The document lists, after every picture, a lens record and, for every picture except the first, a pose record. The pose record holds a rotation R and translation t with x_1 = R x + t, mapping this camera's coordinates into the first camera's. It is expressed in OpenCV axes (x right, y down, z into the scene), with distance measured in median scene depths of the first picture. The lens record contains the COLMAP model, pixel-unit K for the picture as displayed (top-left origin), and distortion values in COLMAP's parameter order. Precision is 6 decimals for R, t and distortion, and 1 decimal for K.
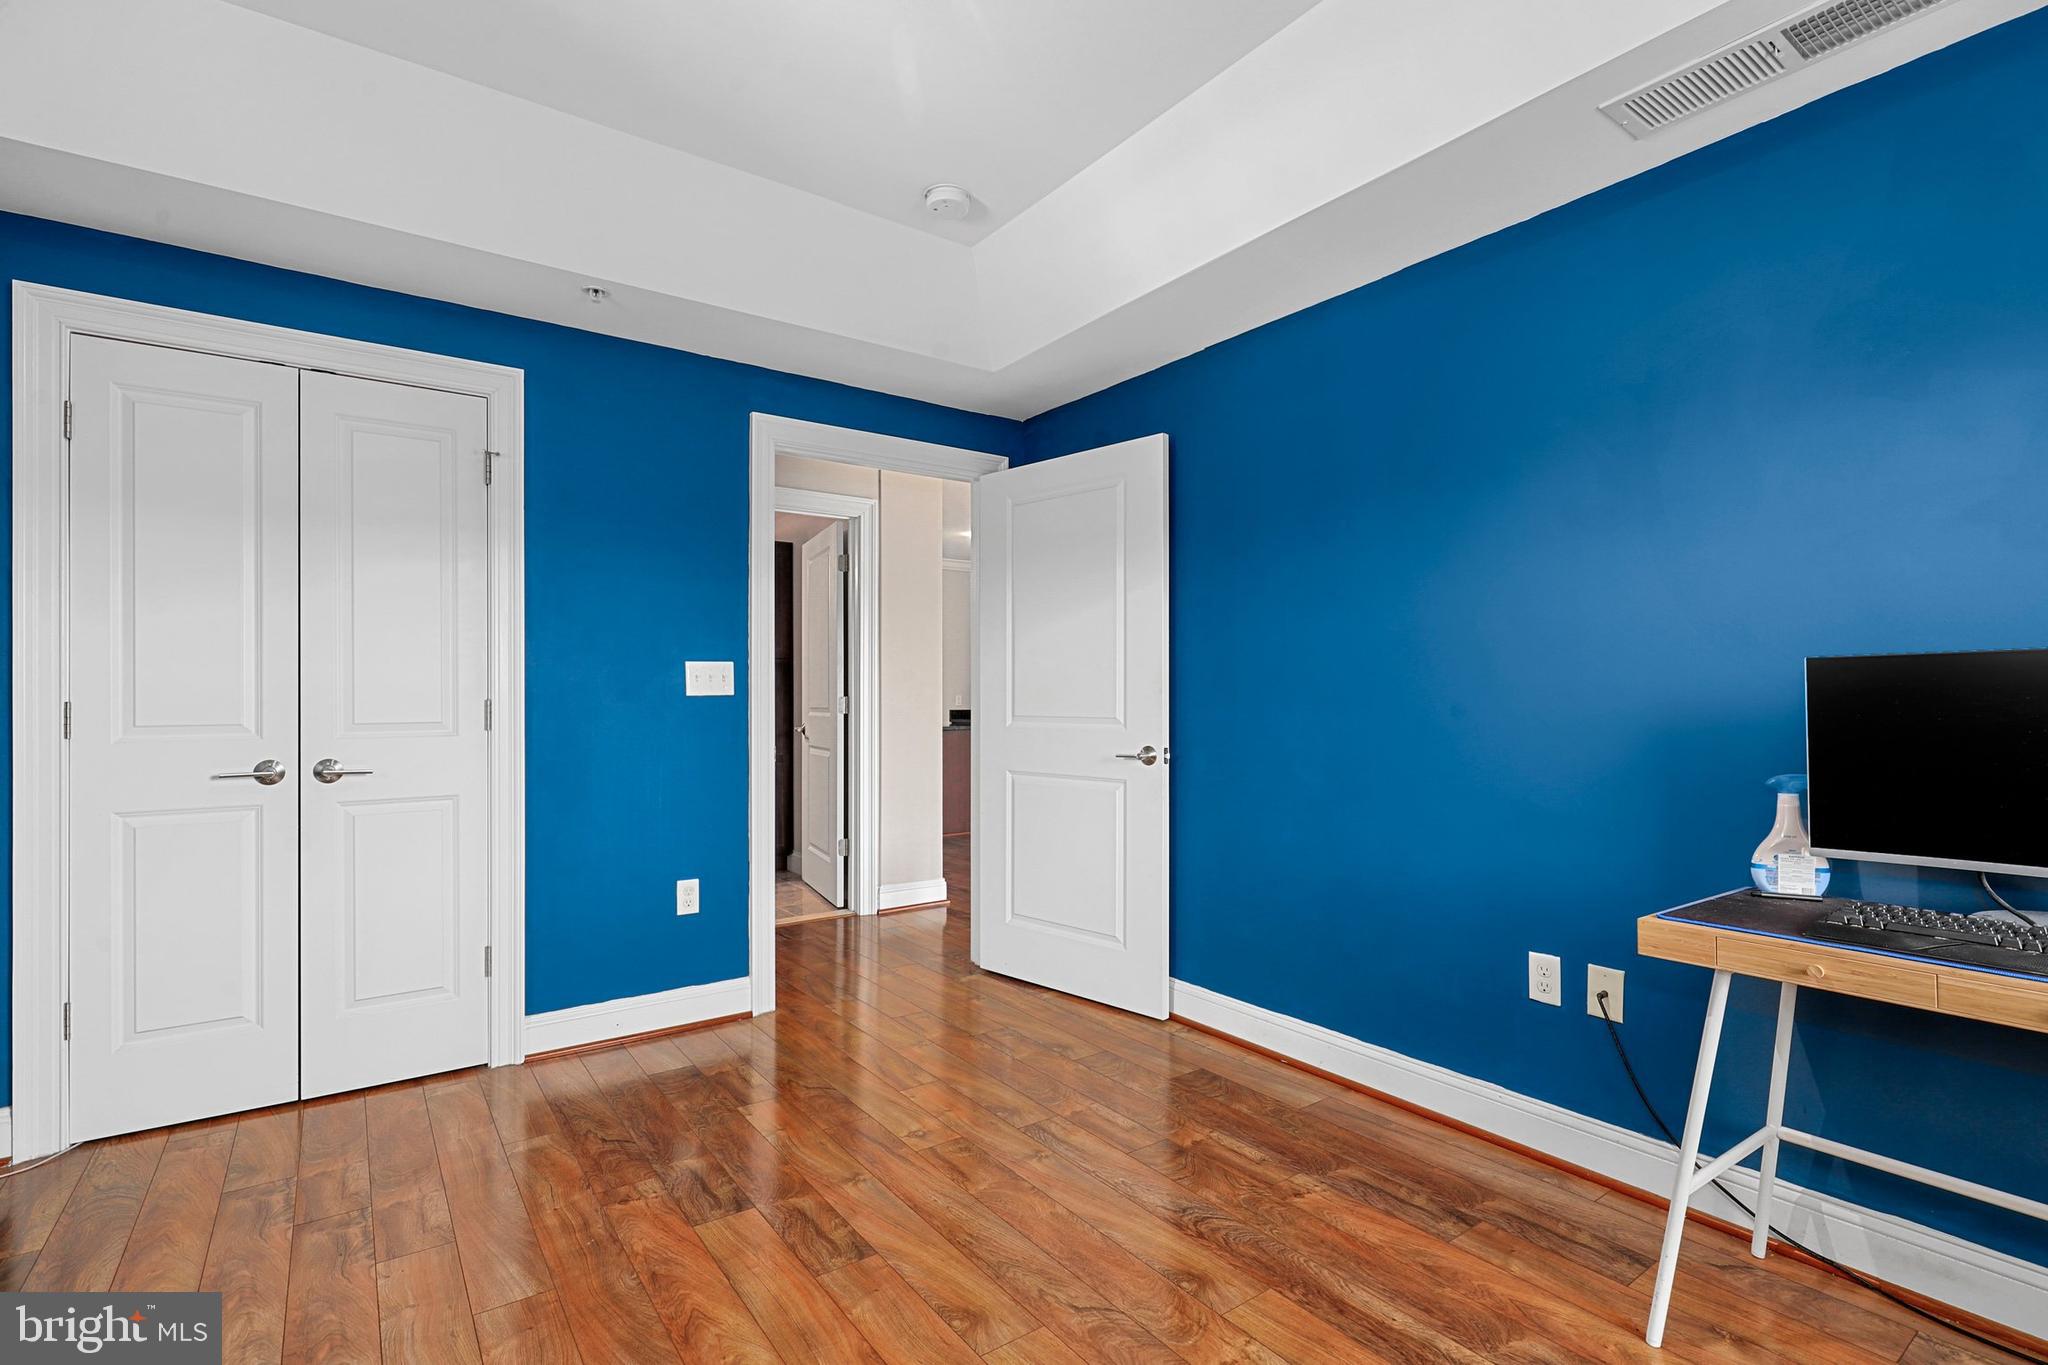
lens RADIAL K [[996.9, 0, 1020.0], [0, 996.9, 698.8], [0, 0, 1]] dist [-0.001617, 0.000026]
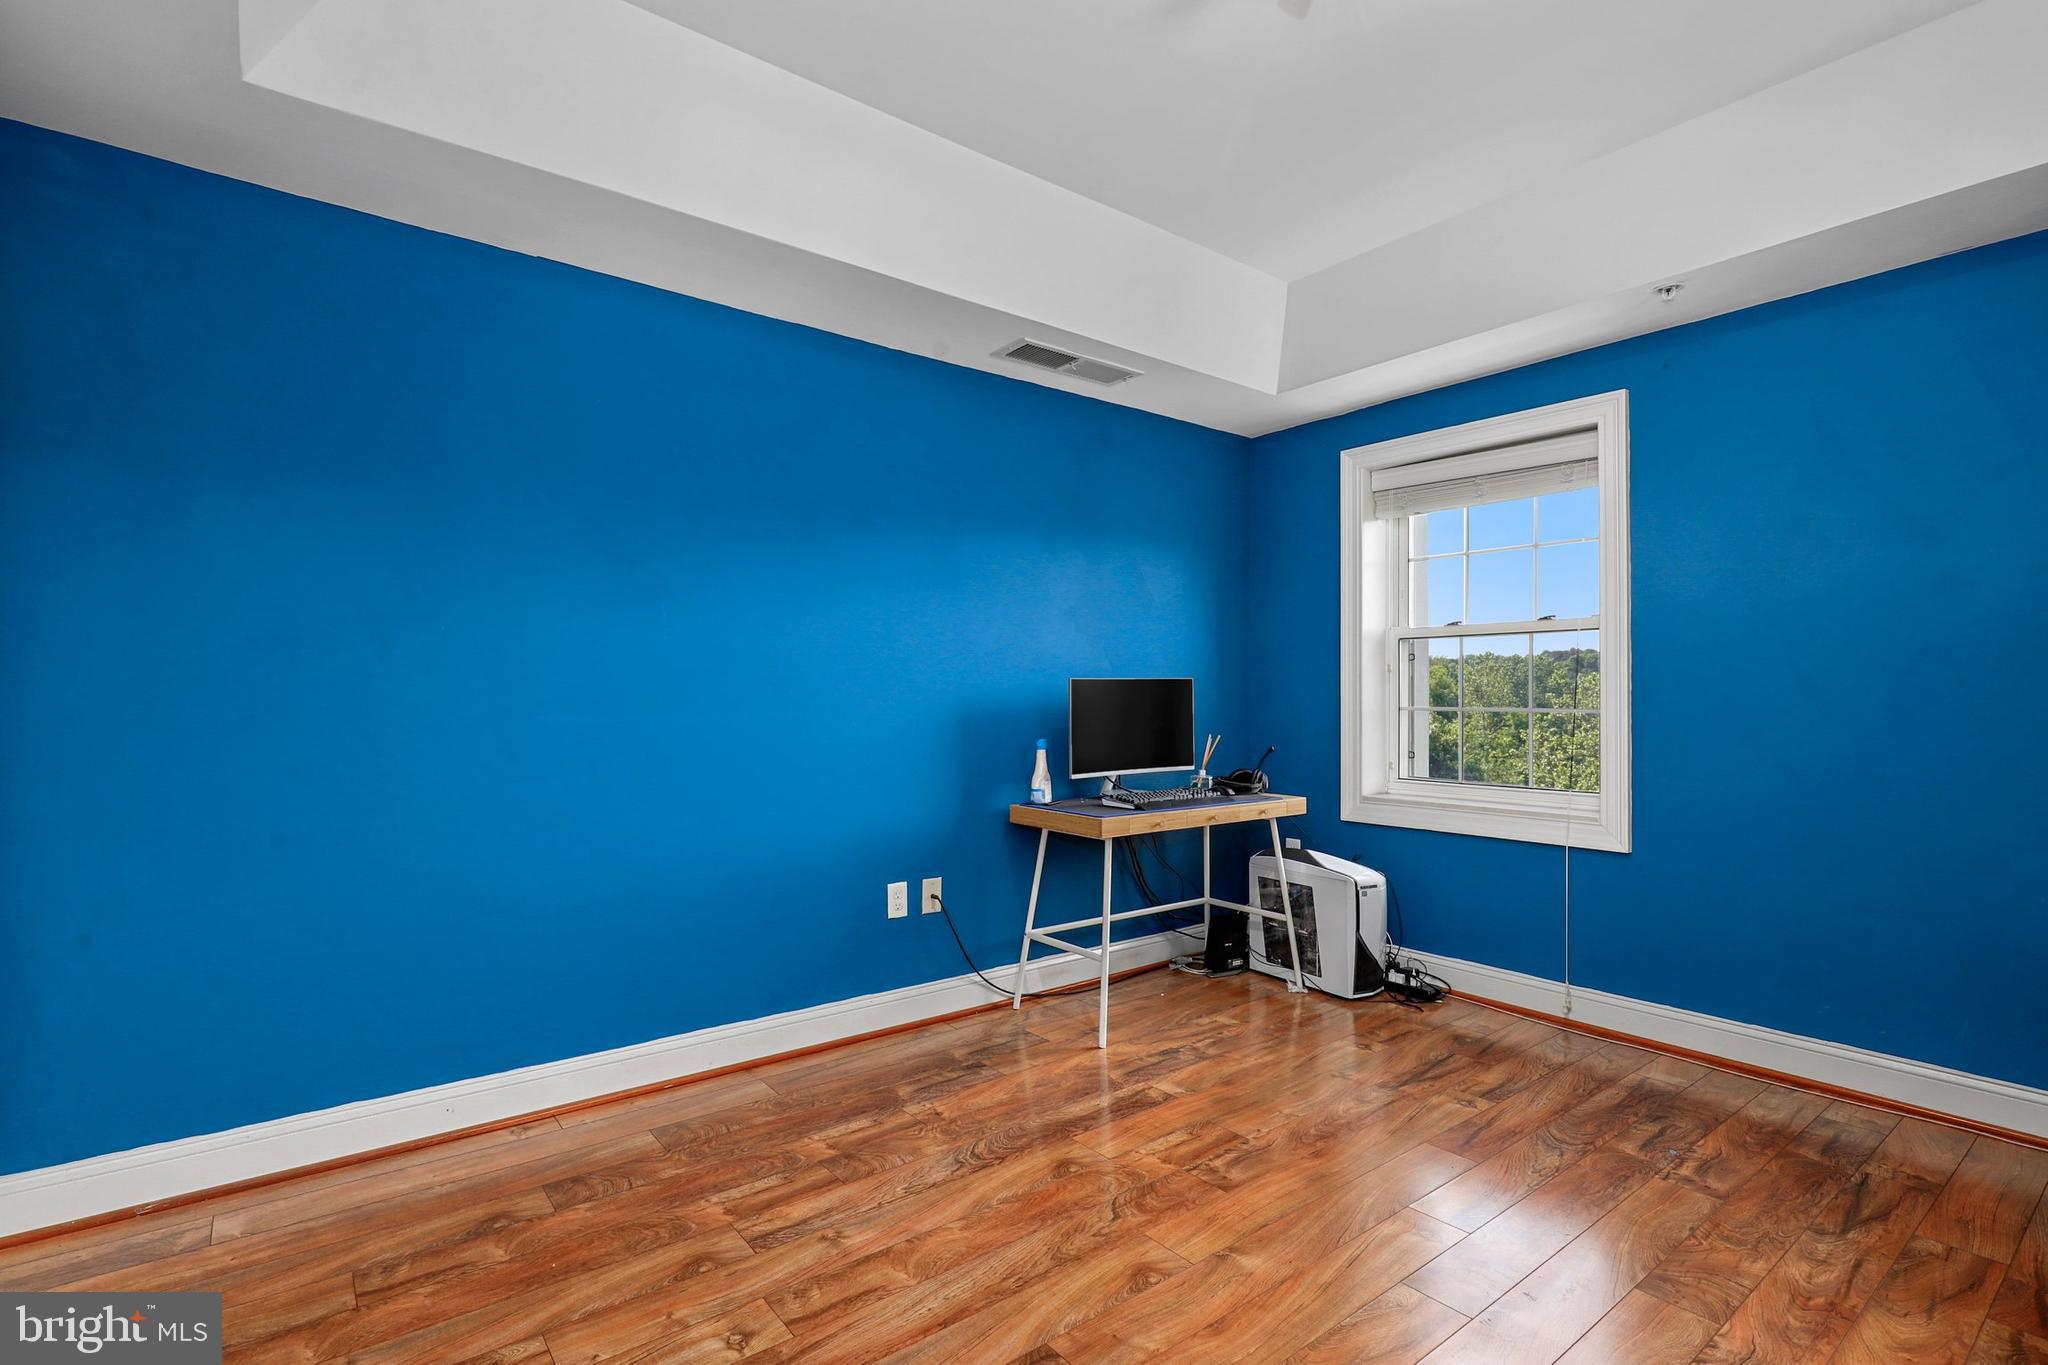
lens RADIAL K [[946.7, 0, 1023.0], [0, 946.7, 692.6], [0, 0, 1]] dist [-0.000136, 0.000061]
pose [[-0.046720, 0.005109, 0.998895, -0.890848], [0.001496, 0.999986, -0.005044, -0.004398], [-0.998907, 0.001259, -0.046727, 0.974404]]
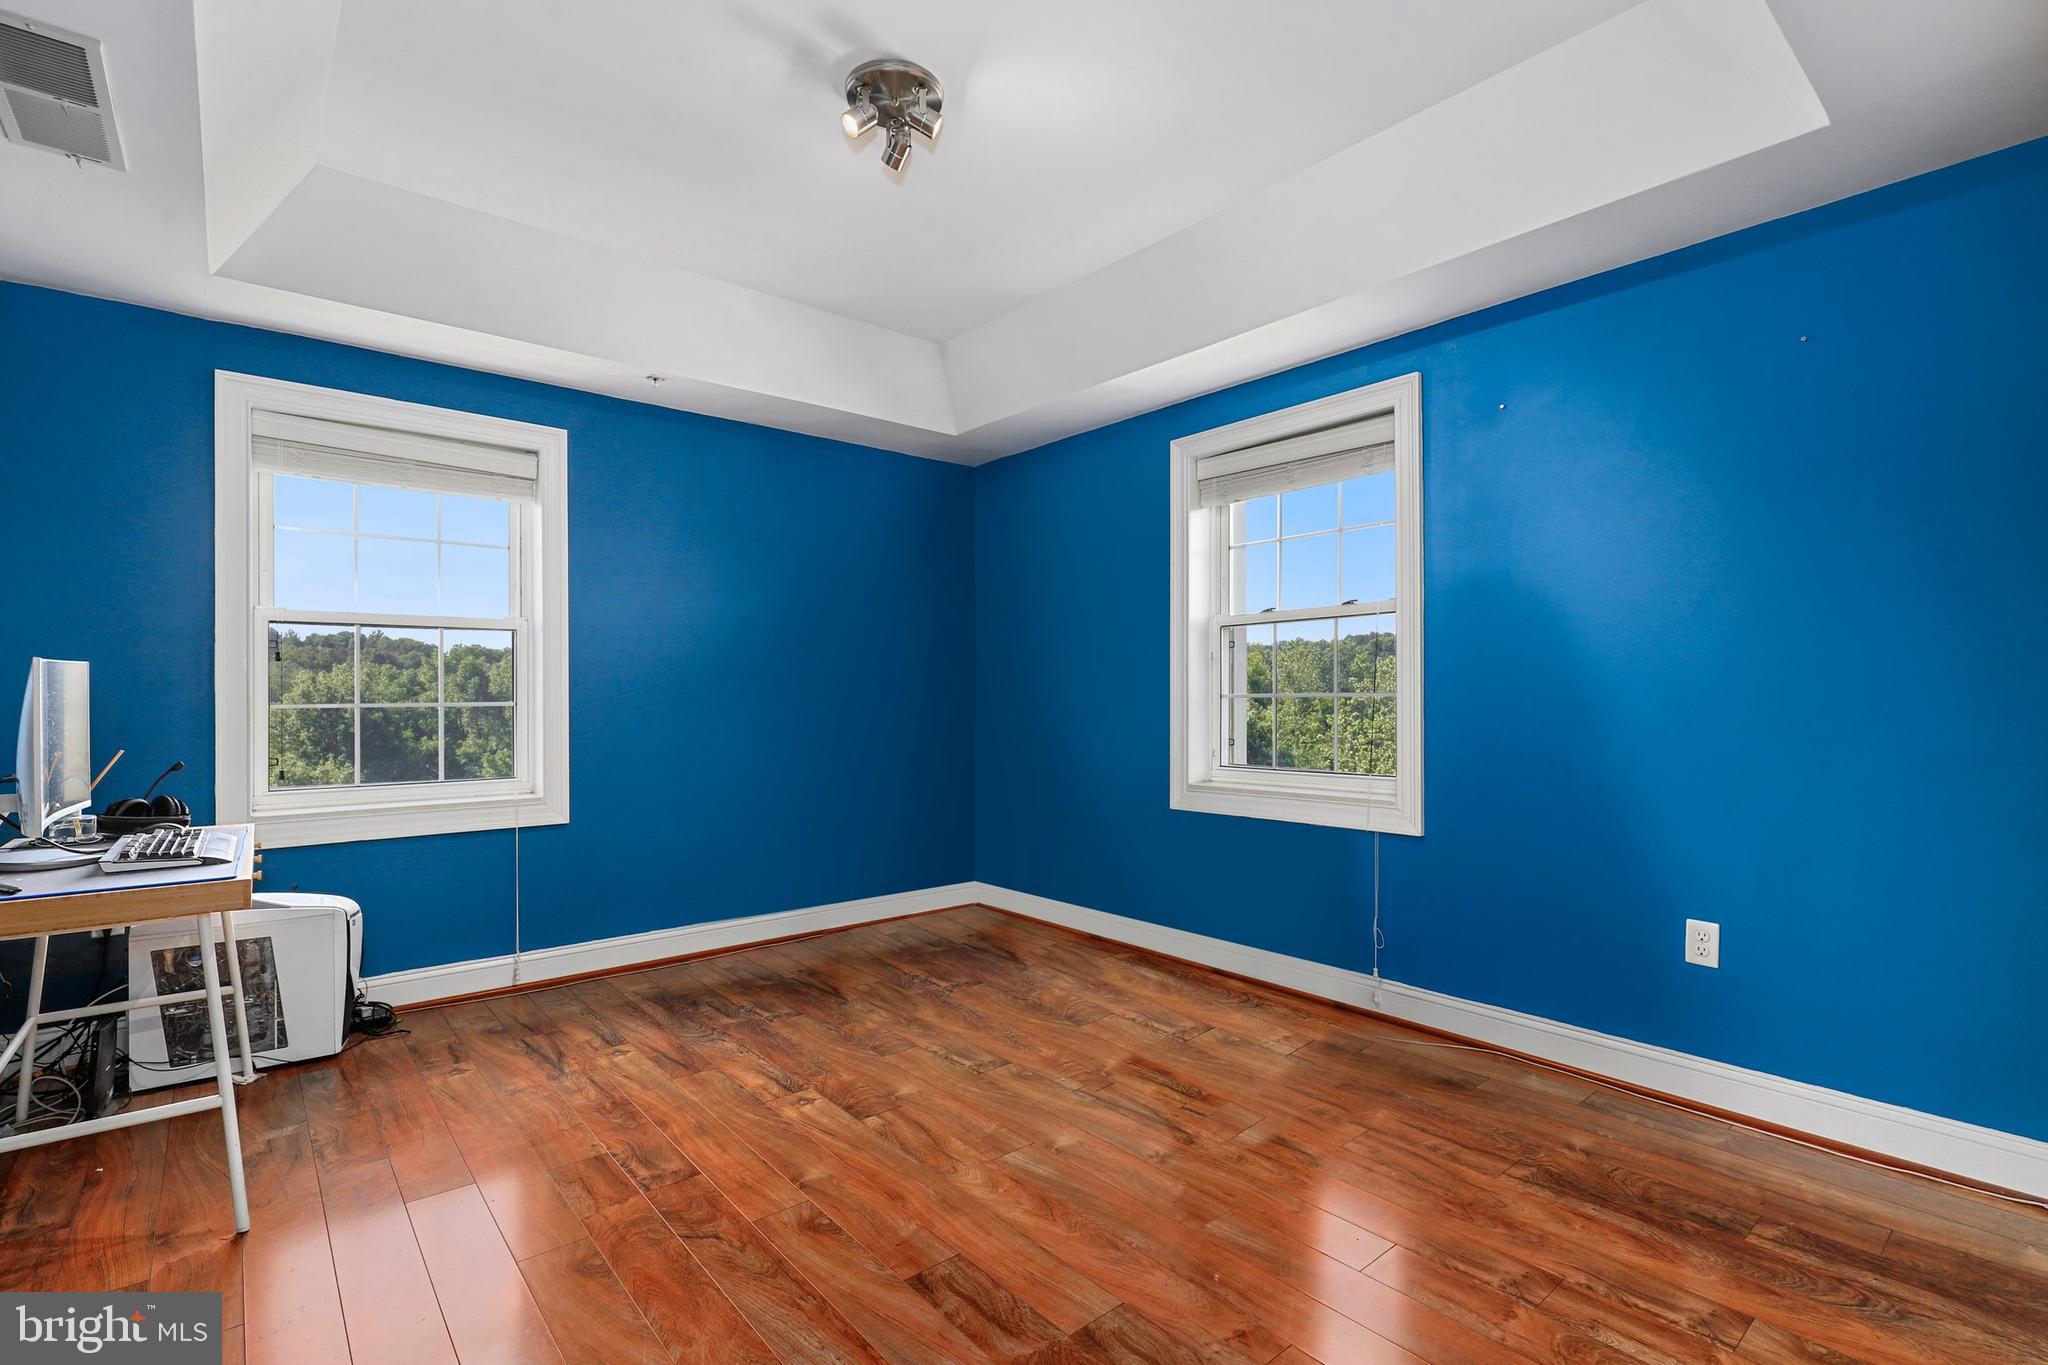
lens RADIAL K [[946.7, 0, 1023.0], [0, 946.7, 692.6], [0, 0, 1]] dist [-0.000136, 0.000061]
pose [[-0.996572, 0.002863, -0.082686, -0.169133], [0.002714, 0.999994, 0.001910, -0.001811], [0.082691, 0.001679, -0.996574, 1.752724]]
